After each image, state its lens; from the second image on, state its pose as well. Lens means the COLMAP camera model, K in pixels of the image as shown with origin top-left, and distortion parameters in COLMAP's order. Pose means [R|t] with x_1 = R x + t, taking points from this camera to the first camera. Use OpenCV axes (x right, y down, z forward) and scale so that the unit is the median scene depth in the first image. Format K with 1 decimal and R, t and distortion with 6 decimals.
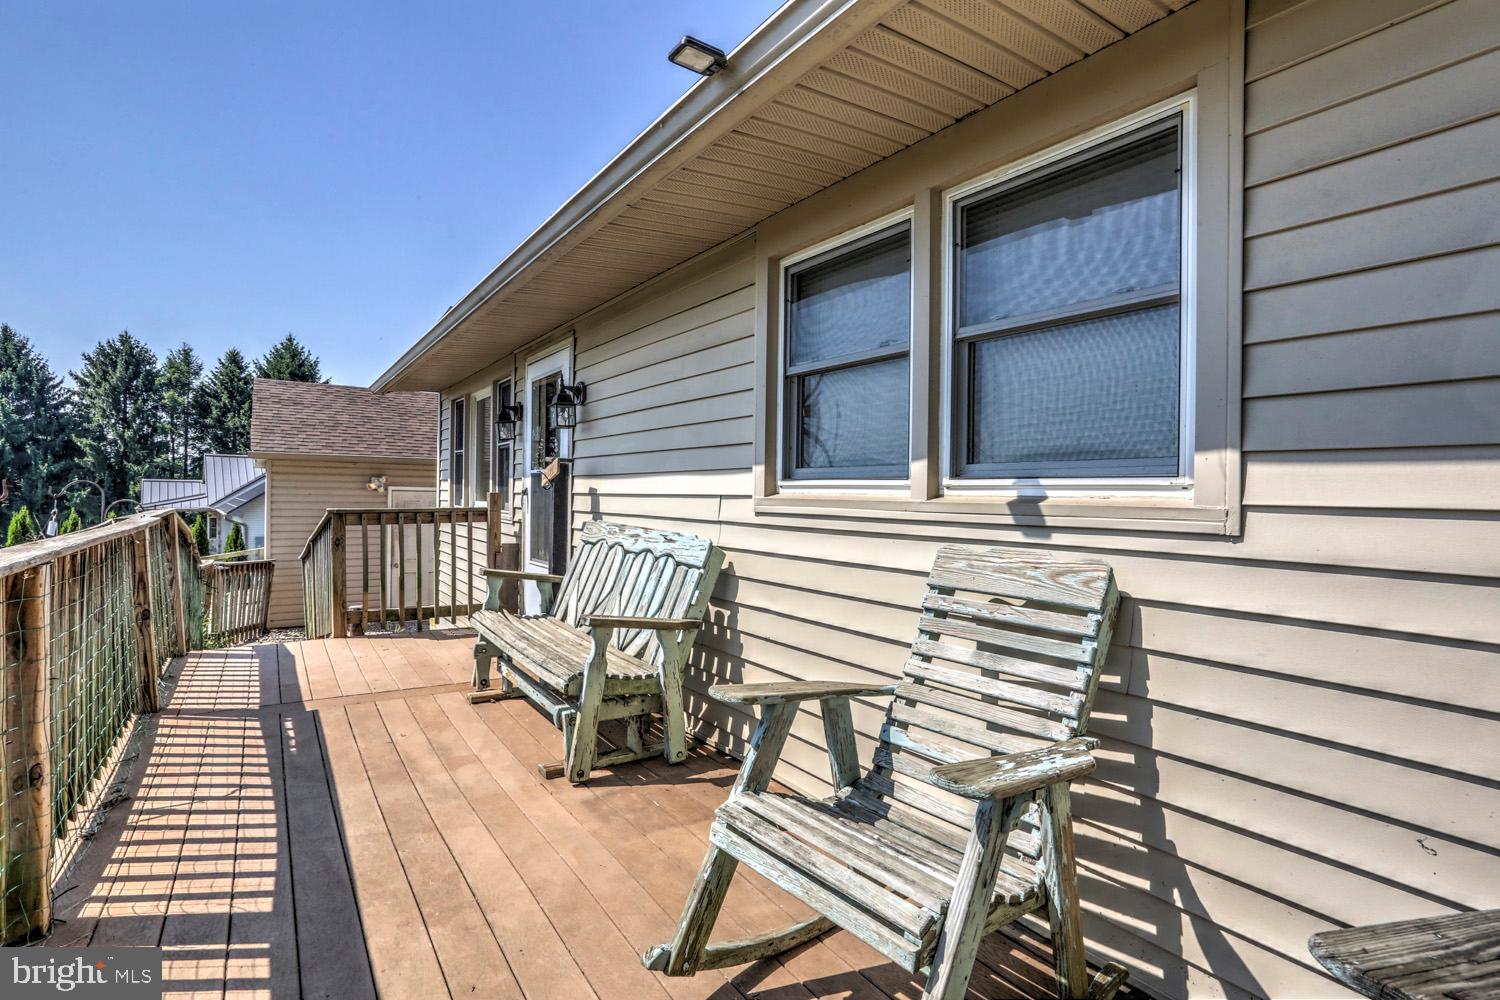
lens RADIAL K [[731.7, 0, 736.7], [0, 731.7, 500.7], [0, 0, 1]] dist [-0.071754, 0.028935]
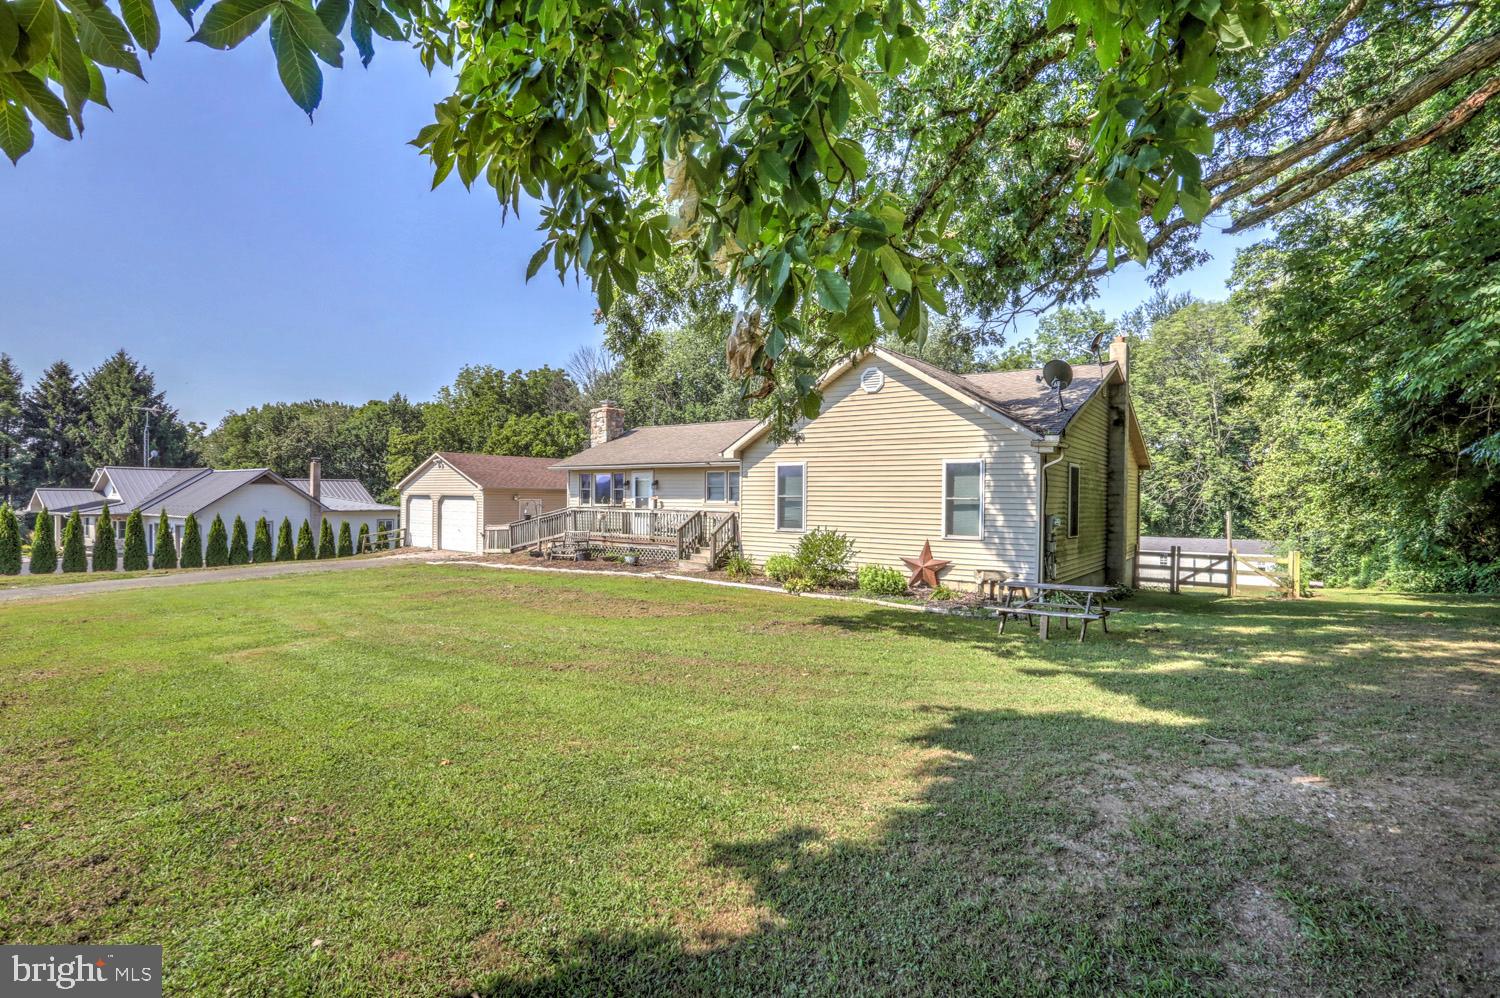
lens RADIAL K [[731.7, 0, 745.0], [0, 731.7, 500.8], [0, 0, 1]] dist [-0.071754, 0.028935]
pose [[0.945999, -0.006842, 0.324097, -0.118078], [0.007561, 0.999971, -0.000959, -0.000809], [-0.324081, 0.003358, 0.946024, -0.368795]]
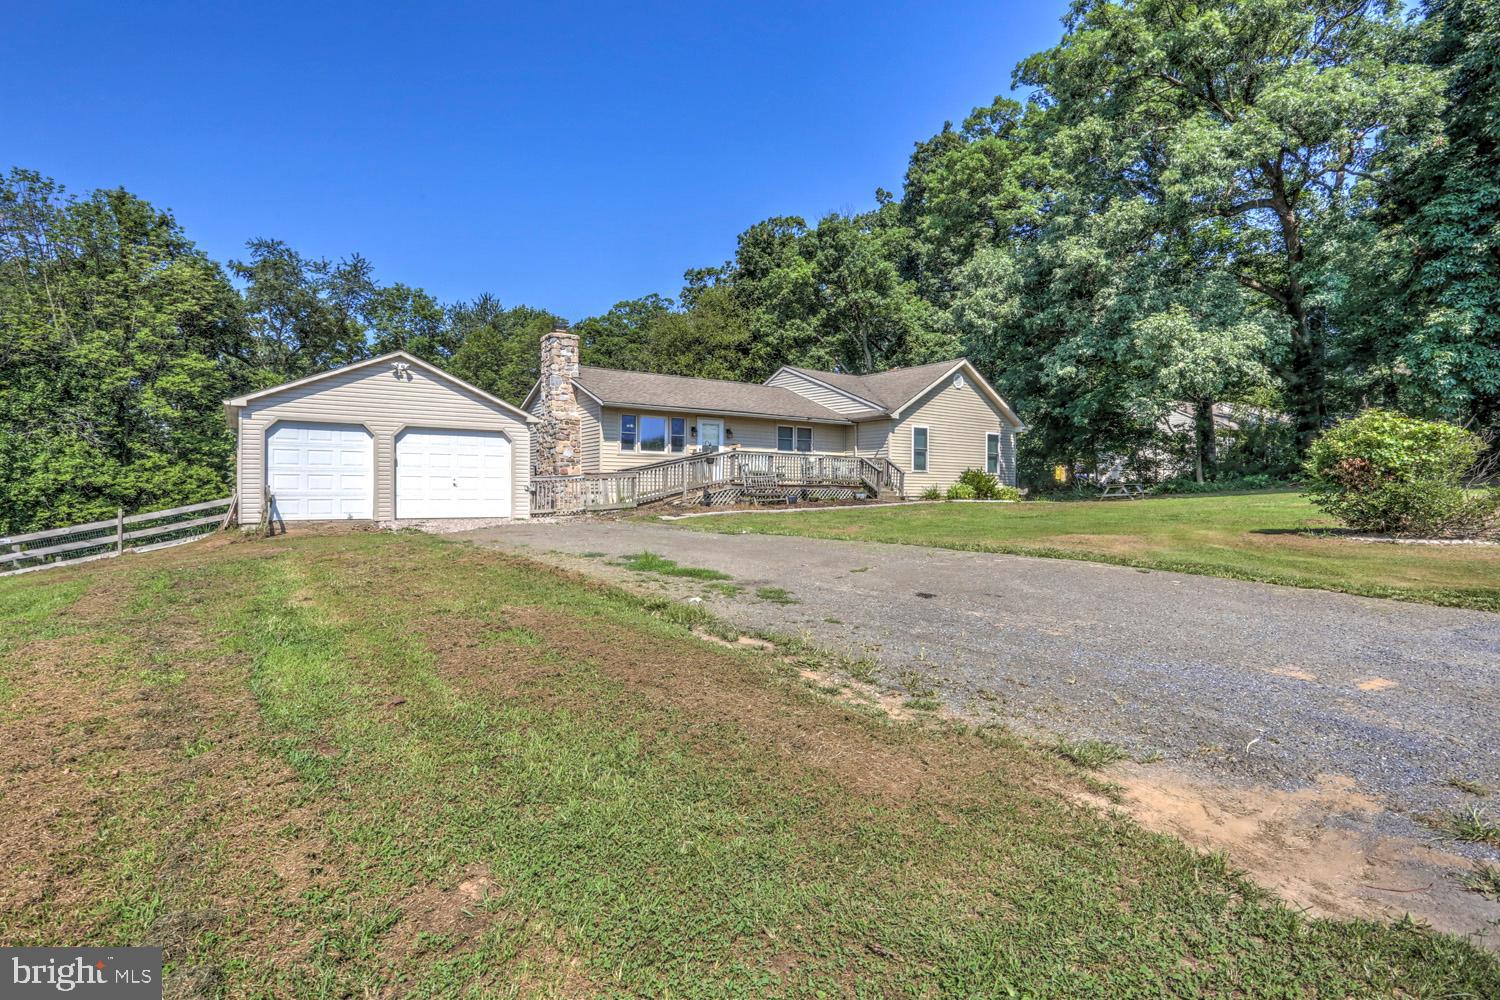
lens RADIAL K [[731.7, 0, 746.8], [0, 731.7, 498.5], [0, 0, 1]] dist [-0.071754, 0.028935]
pose [[-0.040001, -0.021055, 0.998978, -0.496177], [0.008334, 0.999736, 0.021405, 0.020039], [-0.999165, 0.009182, -0.039815, 0.100172]]
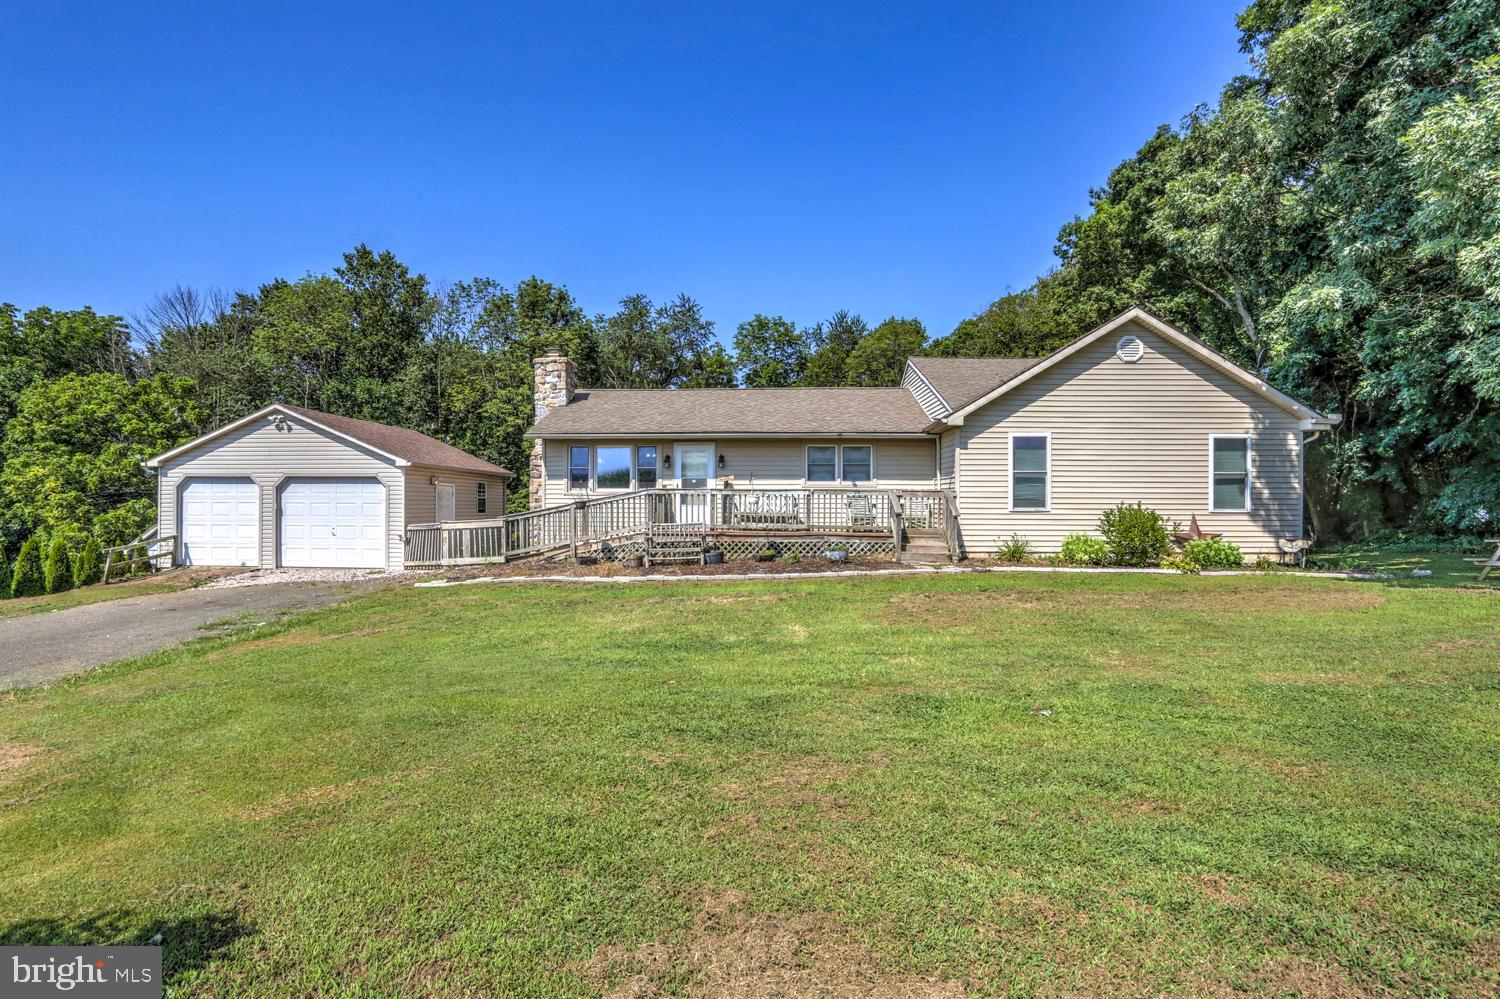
lens RADIAL K [[731.7, 0, 749.5], [0, 731.7, 502.4], [0, 0, 1]] dist [-0.071754, 0.028935]
pose [[0.591301, -0.010829, 0.806378, -0.299717], [0.015834, 0.999873, 0.001817, 0.007381], [-0.806296, 0.011694, 0.591397, -0.128856]]
